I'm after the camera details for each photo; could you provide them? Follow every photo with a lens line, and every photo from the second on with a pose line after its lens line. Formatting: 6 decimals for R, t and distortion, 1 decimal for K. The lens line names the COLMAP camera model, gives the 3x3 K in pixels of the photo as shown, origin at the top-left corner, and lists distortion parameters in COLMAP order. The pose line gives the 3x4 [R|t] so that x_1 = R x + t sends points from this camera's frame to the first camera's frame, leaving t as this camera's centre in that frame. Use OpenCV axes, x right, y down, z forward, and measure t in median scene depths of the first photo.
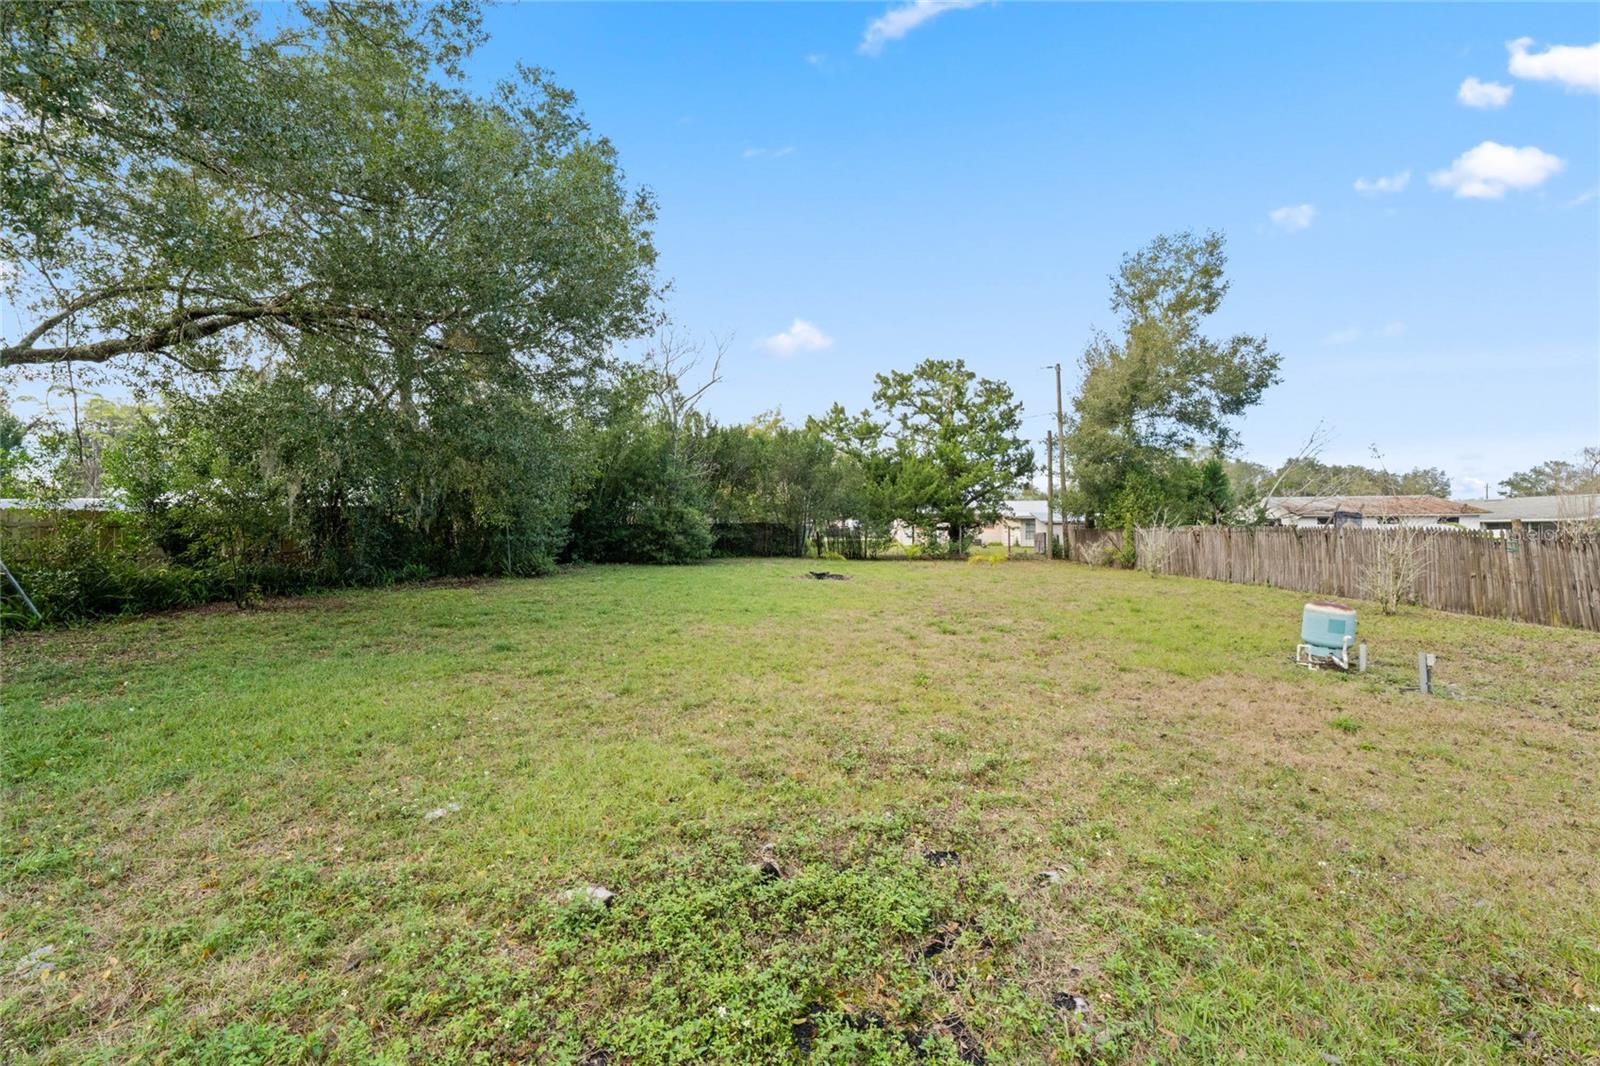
lens RADIAL K [[617.3, 0, 798.0], [0, 617.3, 527.4], [0, 0, 1]] dist [-0.003413, 0.000117]
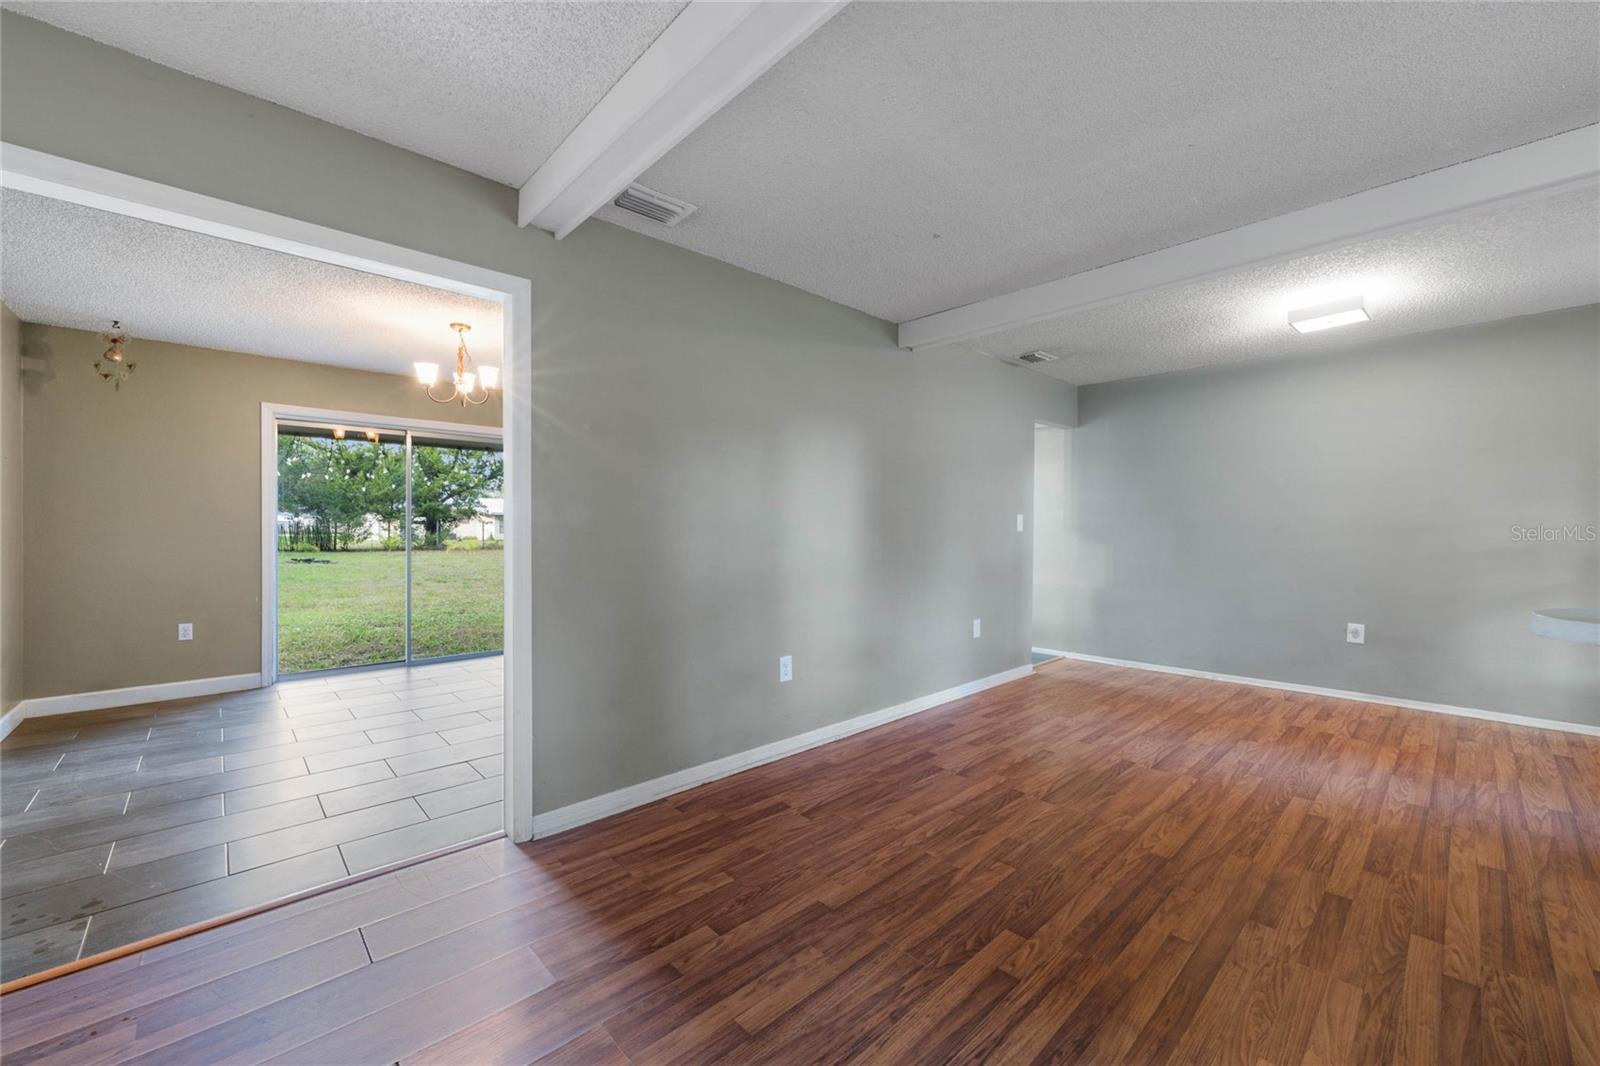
lens RADIAL K [[617.3, 0, 801.6], [0, 617.3, 528.5], [0, 0, 1]] dist [-0.003413, 0.000117]
pose [[0.693721, 0.003368, 0.720236, -0.092851], [-0.008117, 0.999962, 0.003141, 0.004224], [-0.720198, -0.008025, 0.693722, -0.281305]]
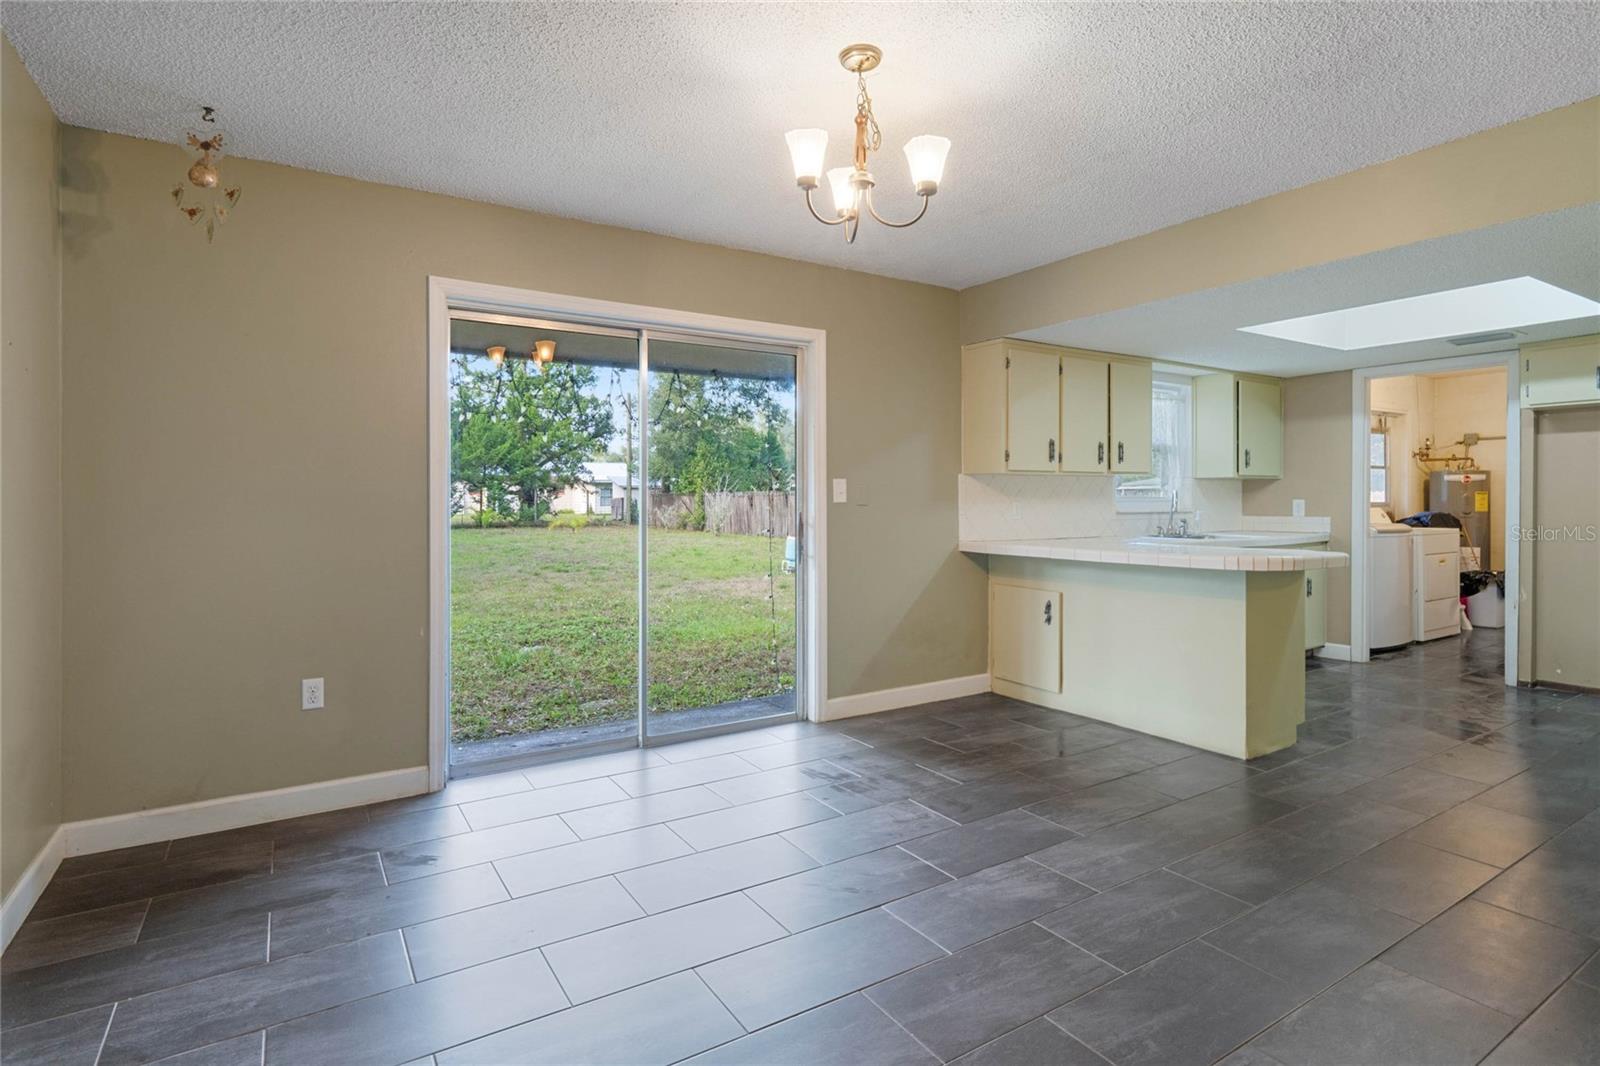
lens RADIAL K [[801.1, 0, 815.3], [0, 801.1, 495.8], [0, 0, 1]] dist [-0.004838, -0.000092]
pose [[0.811183, 0.003611, 0.584782, -0.096448], [-0.004813, 0.999988, 0.000501, 0.004221], [-0.584773, -0.003221, 0.811191, -0.207949]]
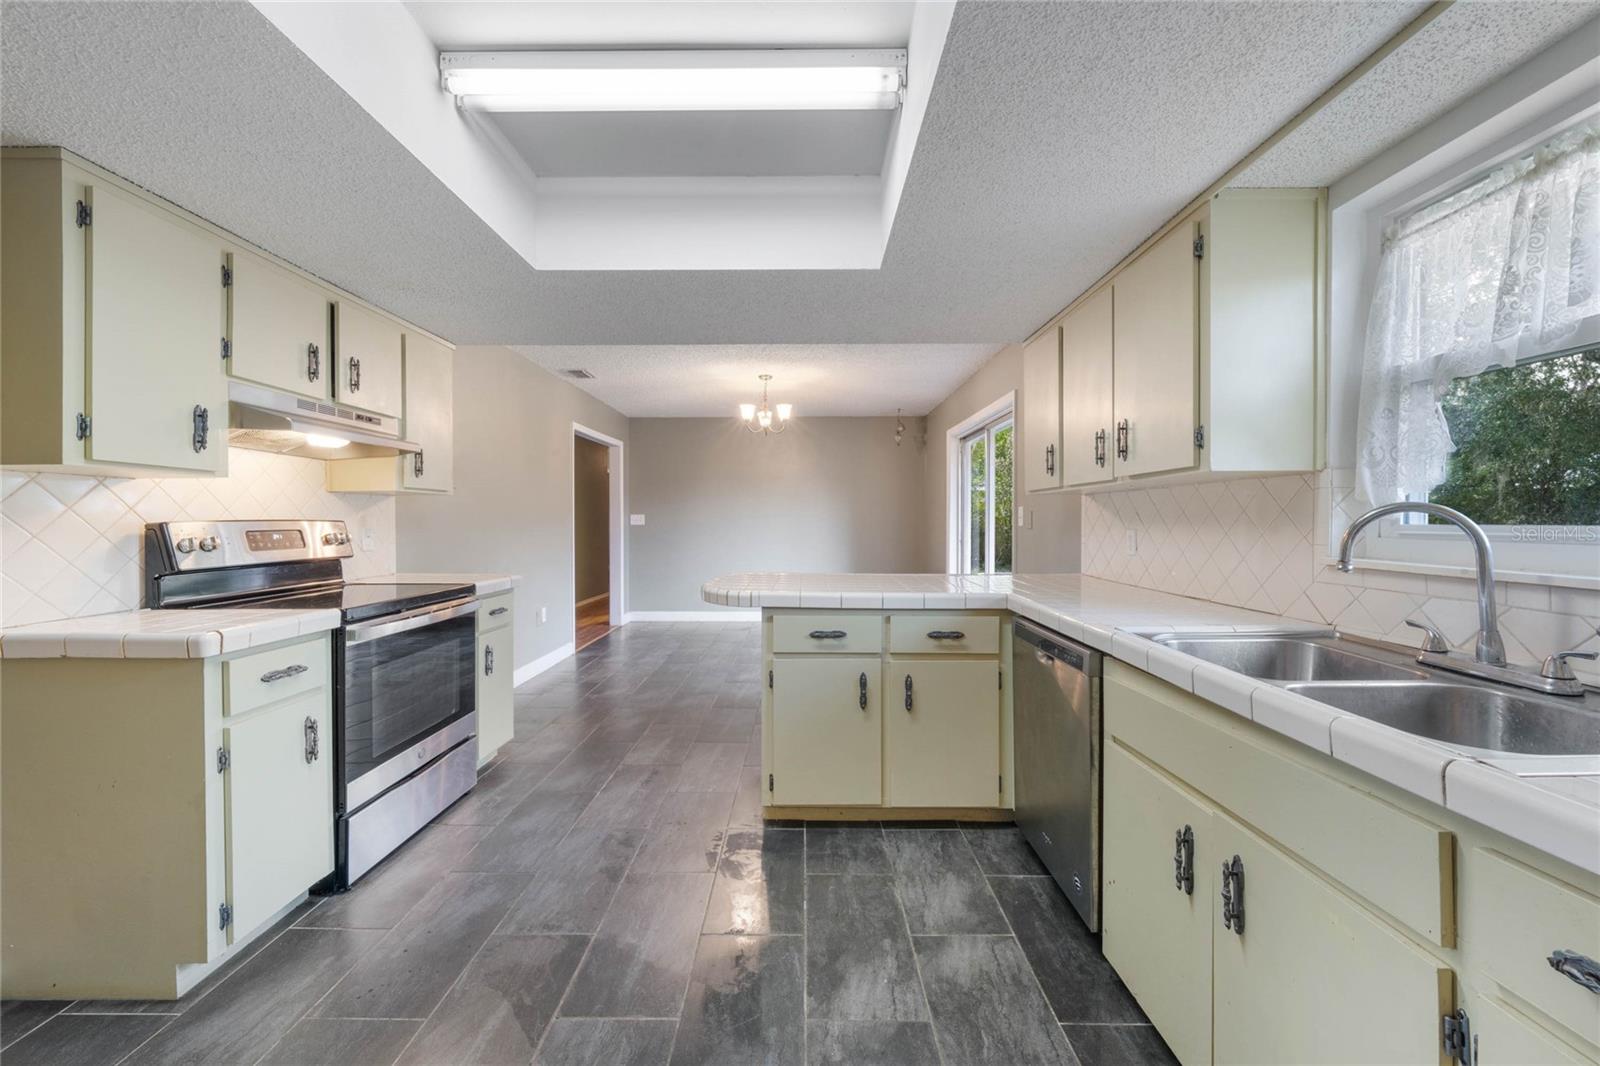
lens RADIAL K [[617.3, 0, 793.9], [0, 617.3, 518.6], [0, 0, 1]] dist [-0.003413, 0.000117]
pose [[0.030538, 0.001061, -0.999533, 0.119699], [0.007005, 0.999975, 0.001276, 0.003399], [0.999509, -0.007040, 0.030530, -0.148382]]
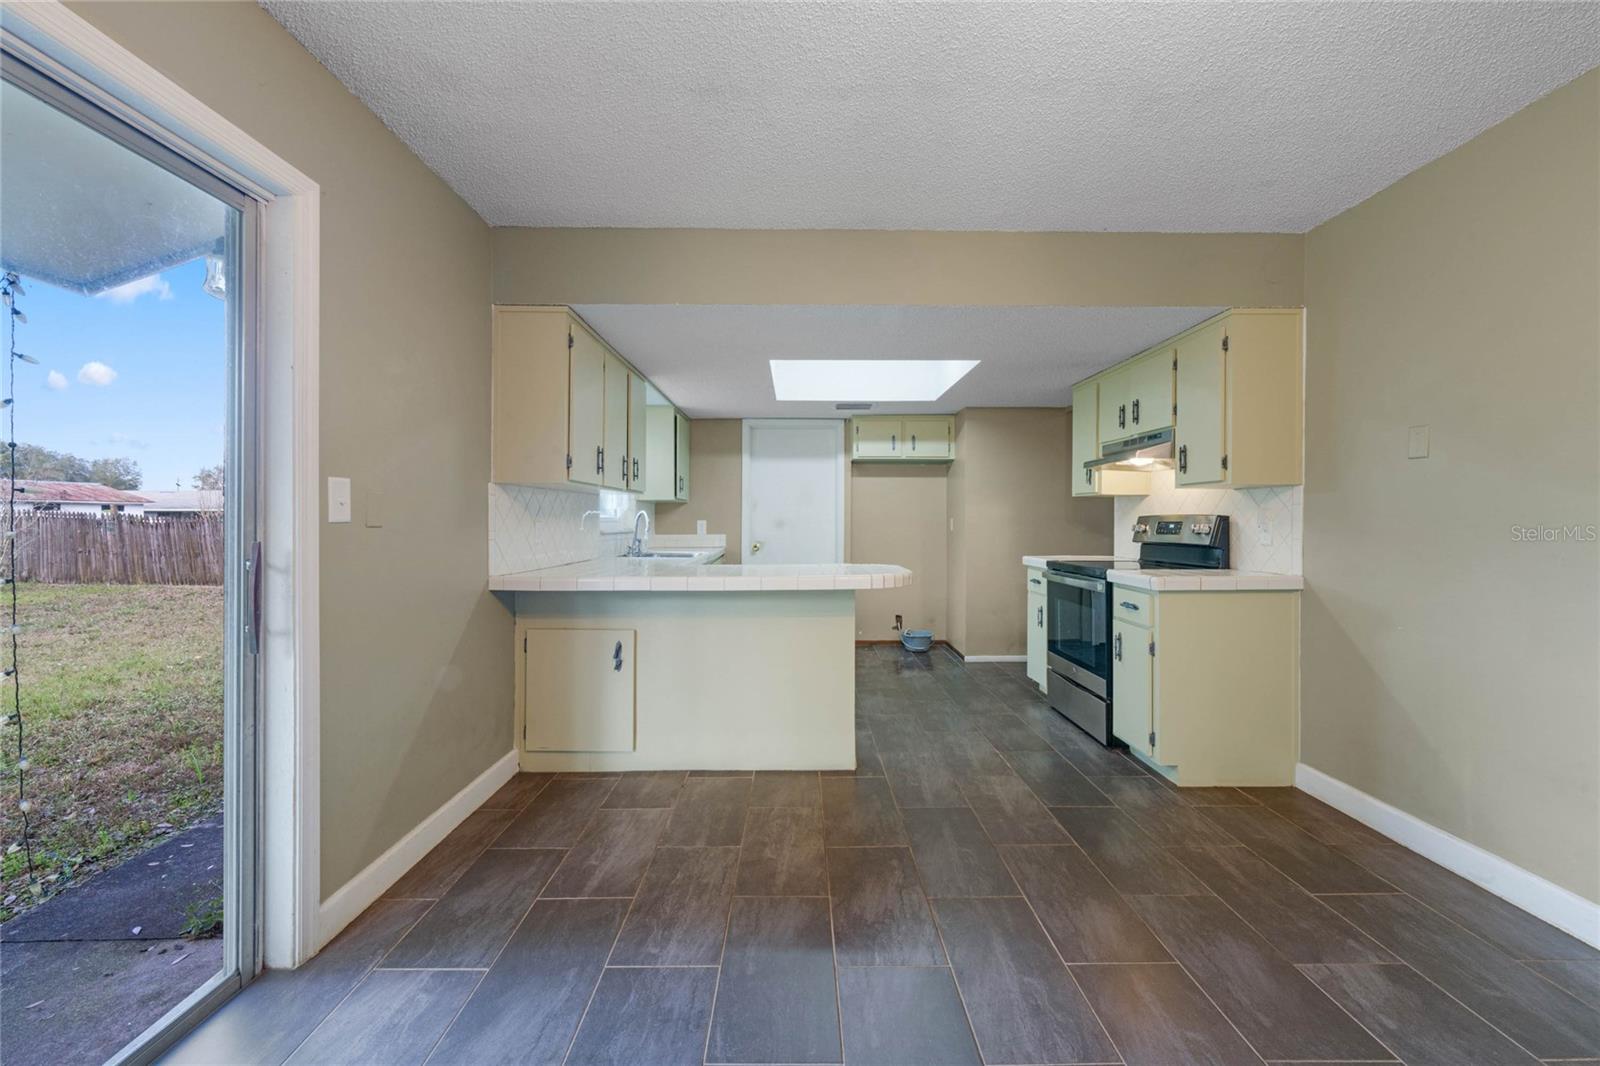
lens RADIAL K [[617.3, 0, 795.9], [0, 617.3, 517.8], [0, 0, 1]] dist [-0.003413, 0.000117]
pose [[-0.051417, 0.008000, 0.998645, -0.069978], [-0.007780, 0.999934, -0.008411, 0.005240], [-0.998647, -0.008202, -0.051352, -0.135305]]
